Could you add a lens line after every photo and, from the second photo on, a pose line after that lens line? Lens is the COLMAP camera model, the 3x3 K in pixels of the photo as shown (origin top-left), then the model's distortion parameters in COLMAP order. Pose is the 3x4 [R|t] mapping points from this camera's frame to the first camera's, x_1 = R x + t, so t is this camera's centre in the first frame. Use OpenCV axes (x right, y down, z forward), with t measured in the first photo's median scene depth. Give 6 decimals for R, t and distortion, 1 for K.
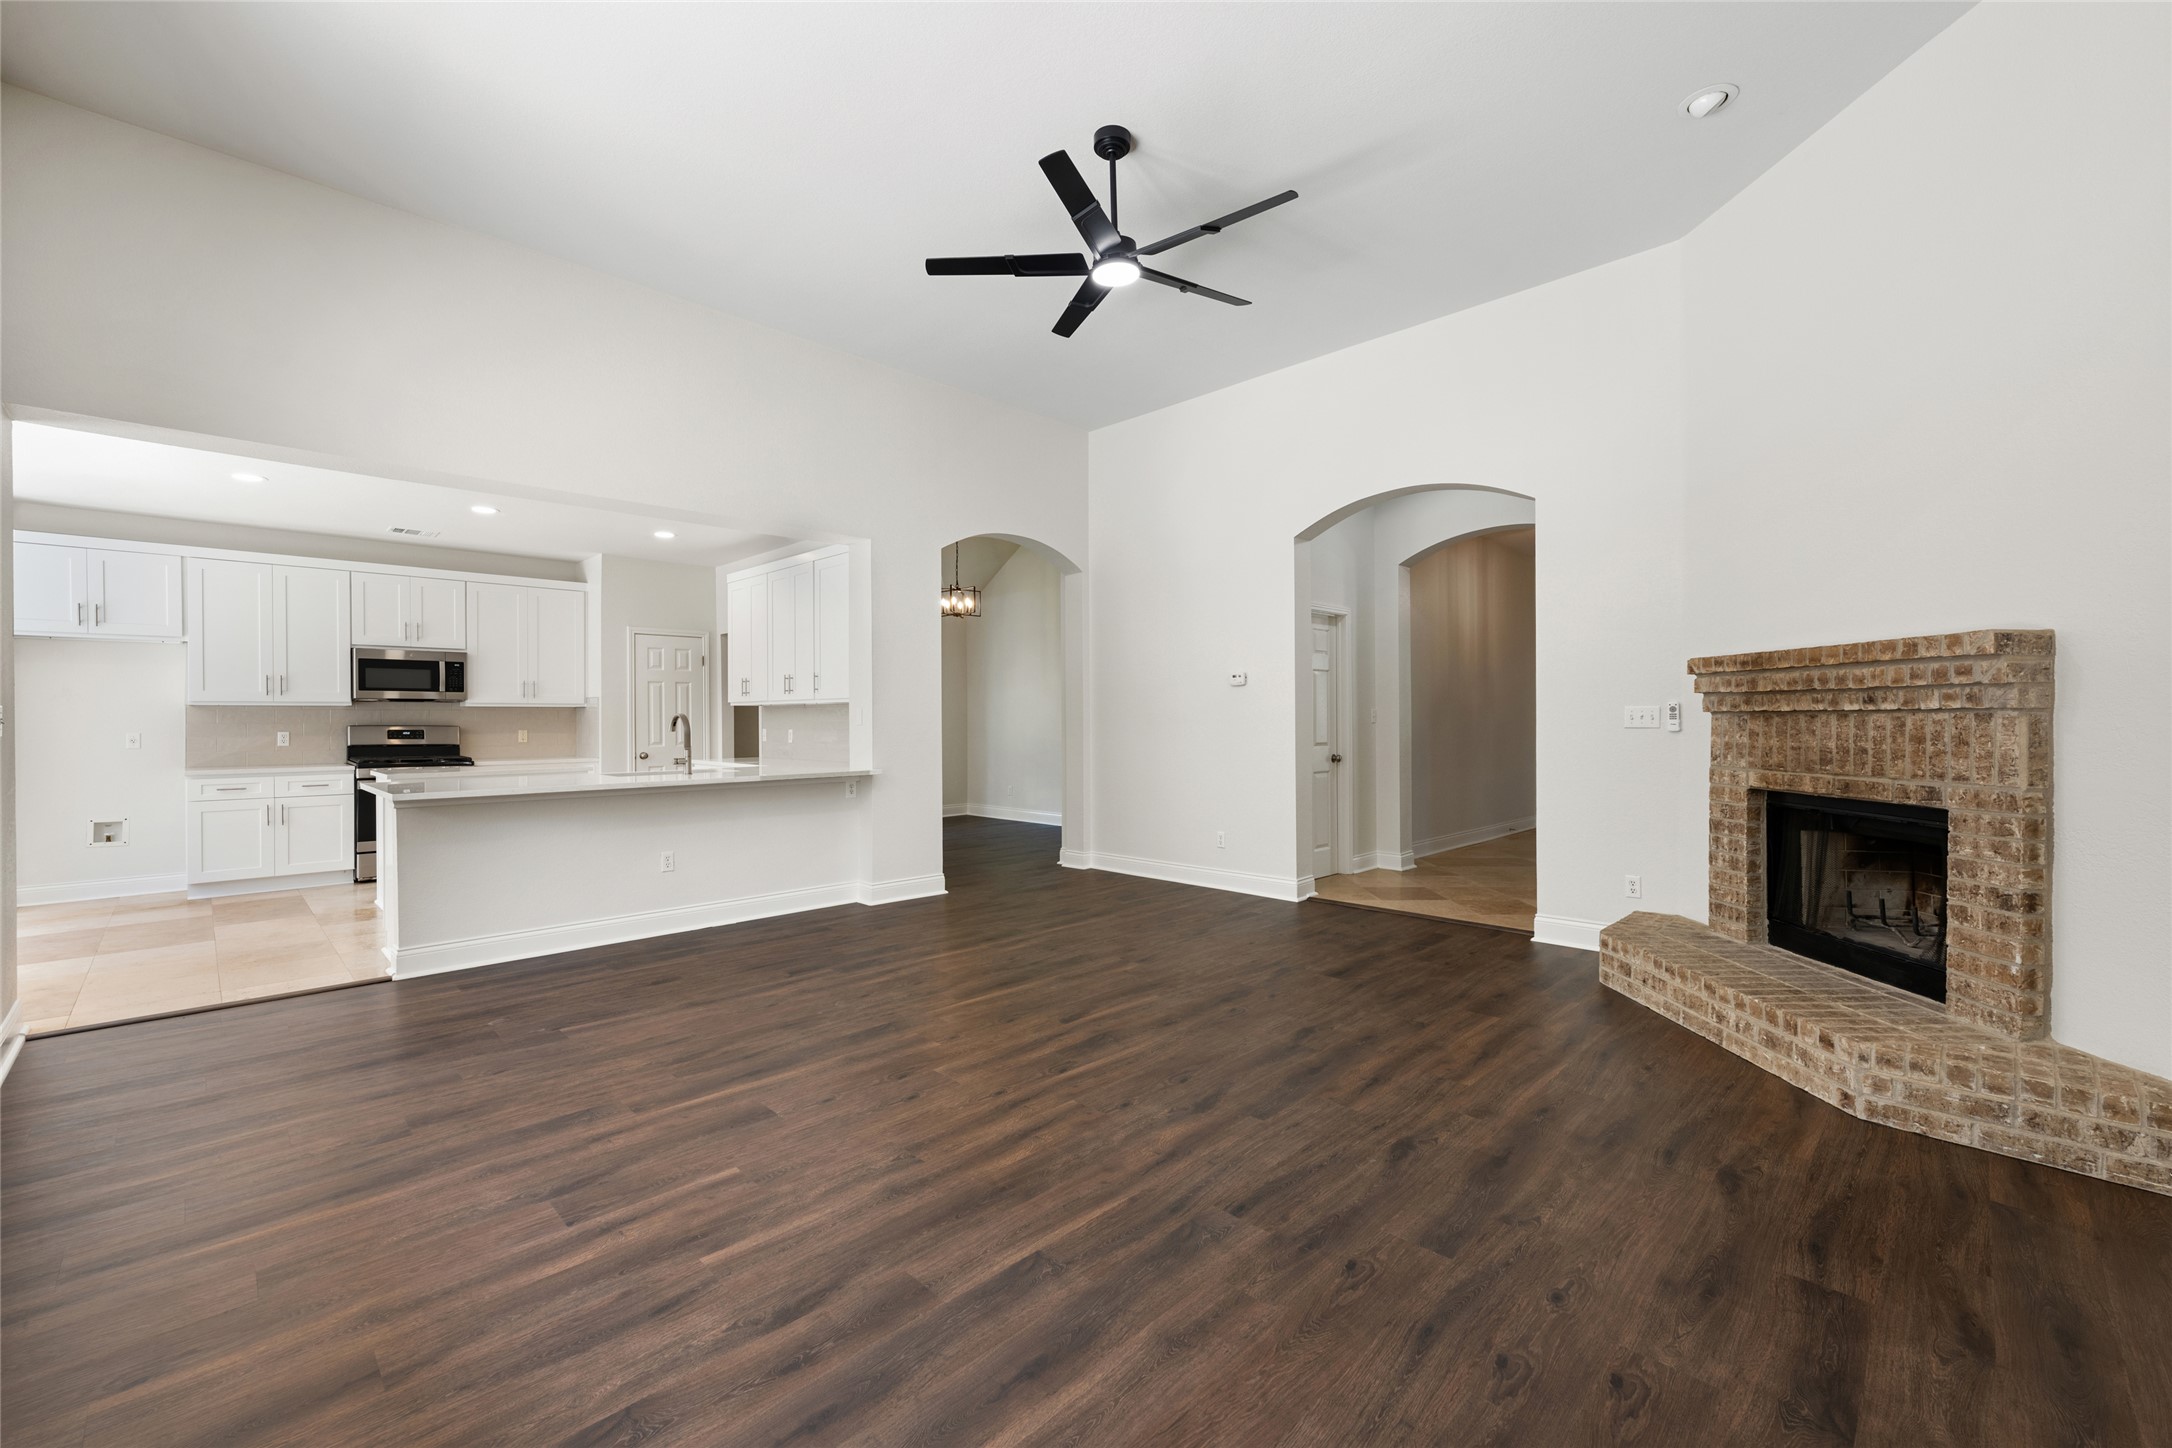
lens RADIAL K [[891.6, 0, 1077.0], [0, 891.6, 722.2], [0, 0, 1]] dist [0.000781, 0.000108]
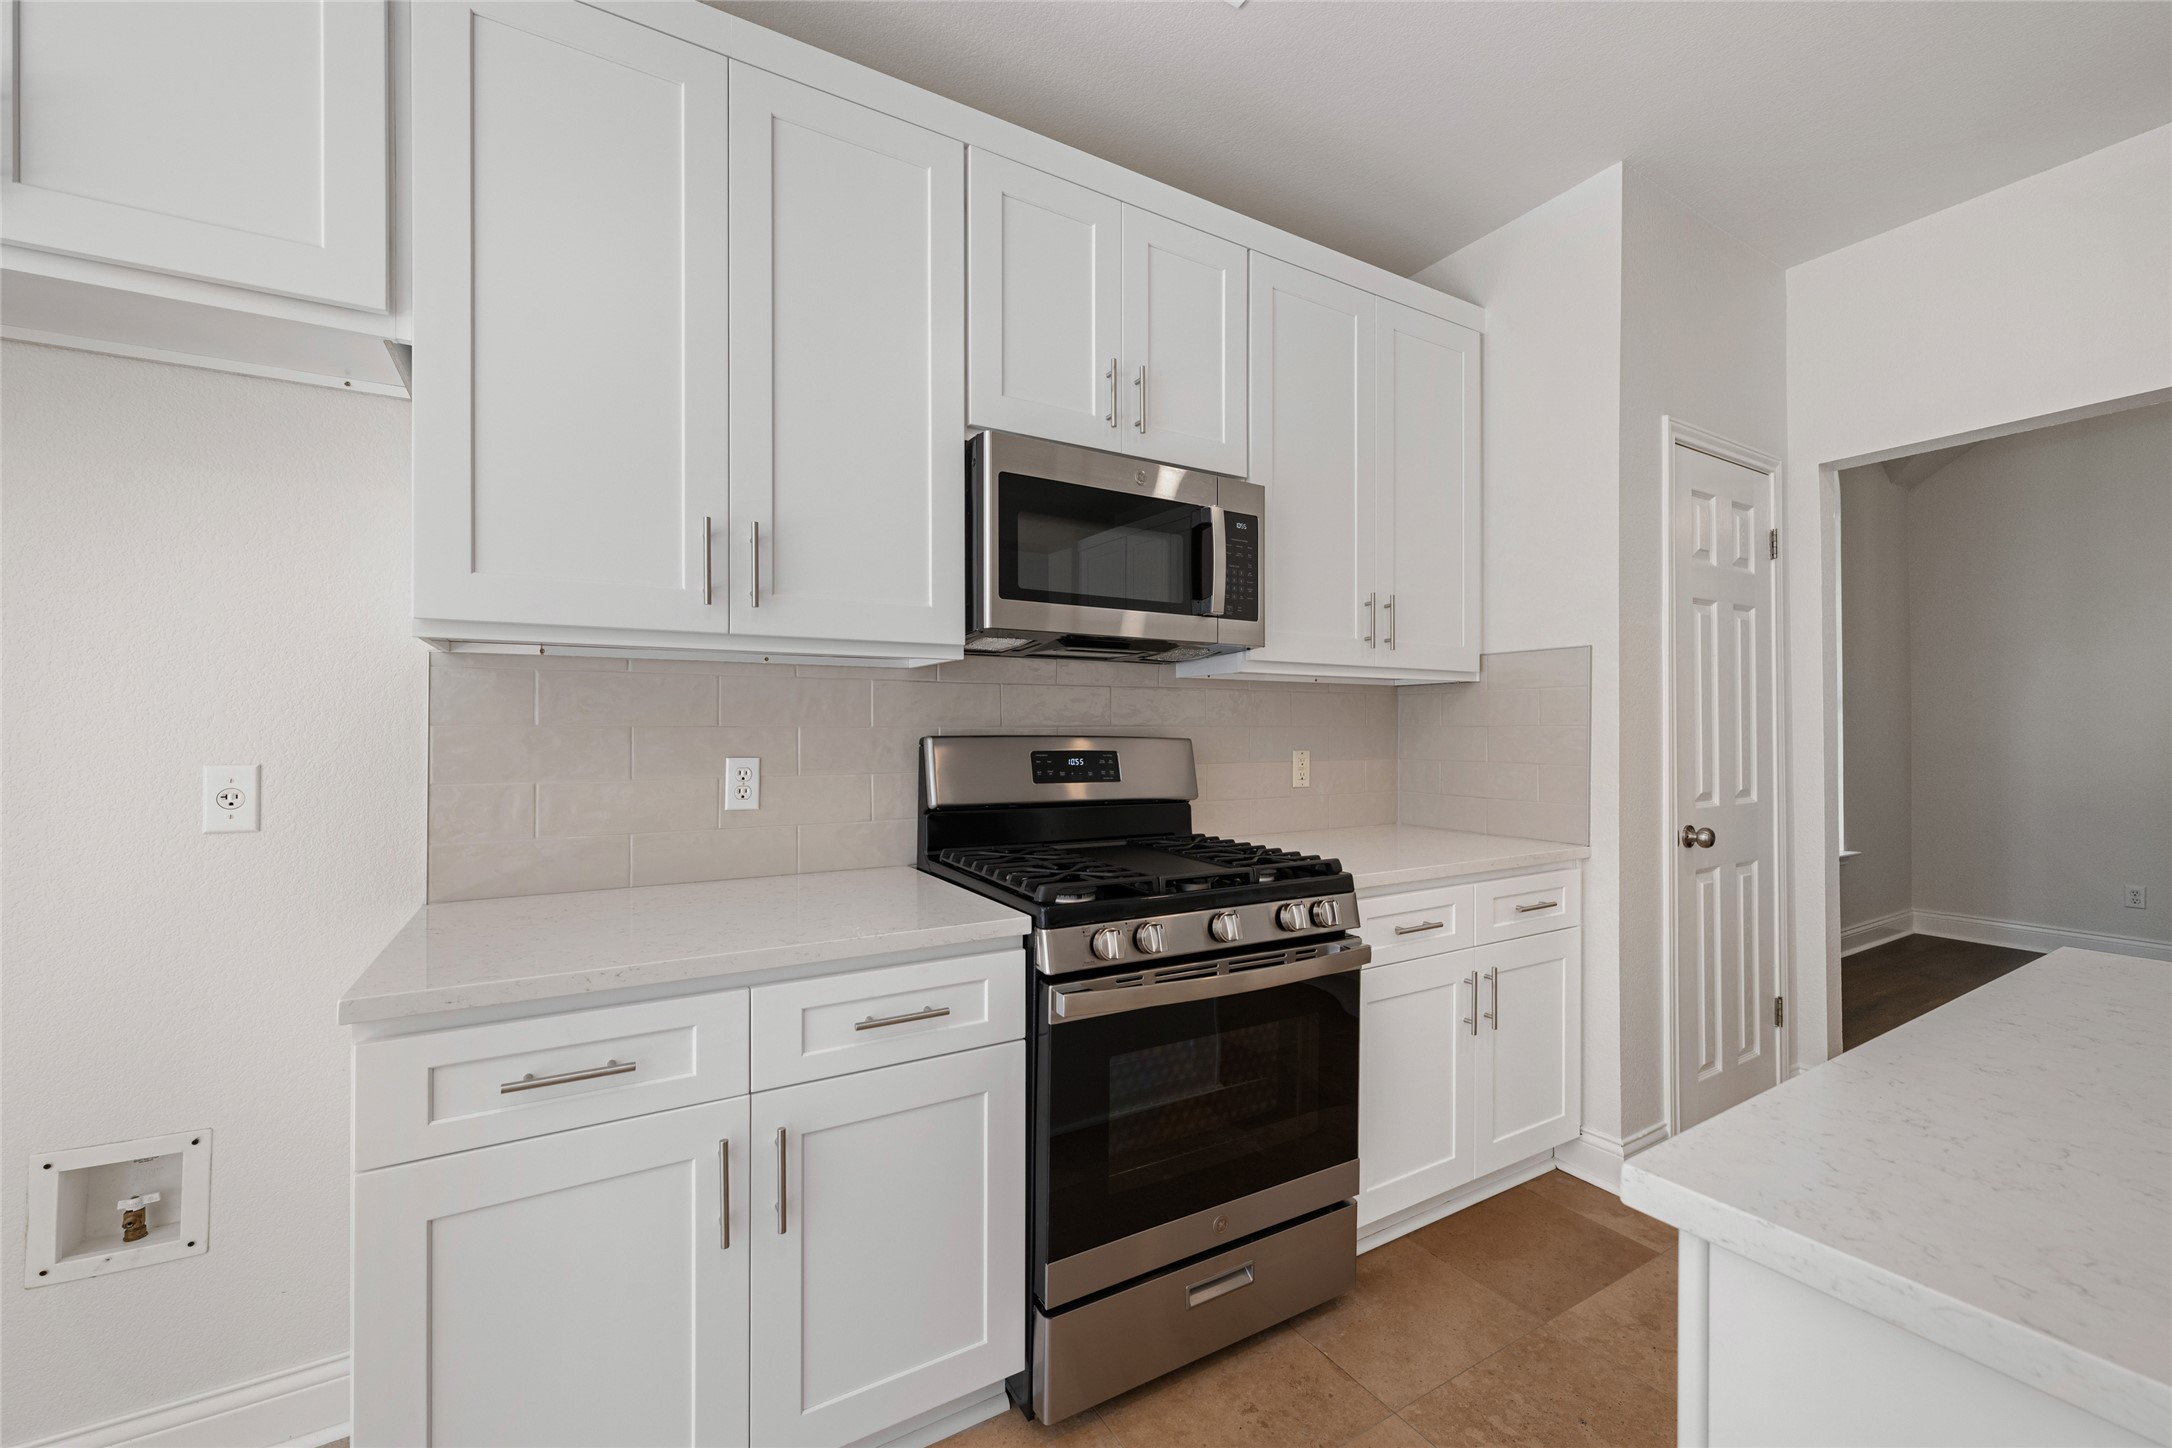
lens RADIAL K [[858.5, 0, 1075.4], [0, 858.5, 729.5], [0, 0, 1]] dist [0.001608, -0.000913]
pose [[0.966814, 0.003466, -0.255458, -0.701317], [-0.004373, 0.999986, -0.002983, 0.002180], [0.255444, 0.004001, 0.966816, 0.747931]]
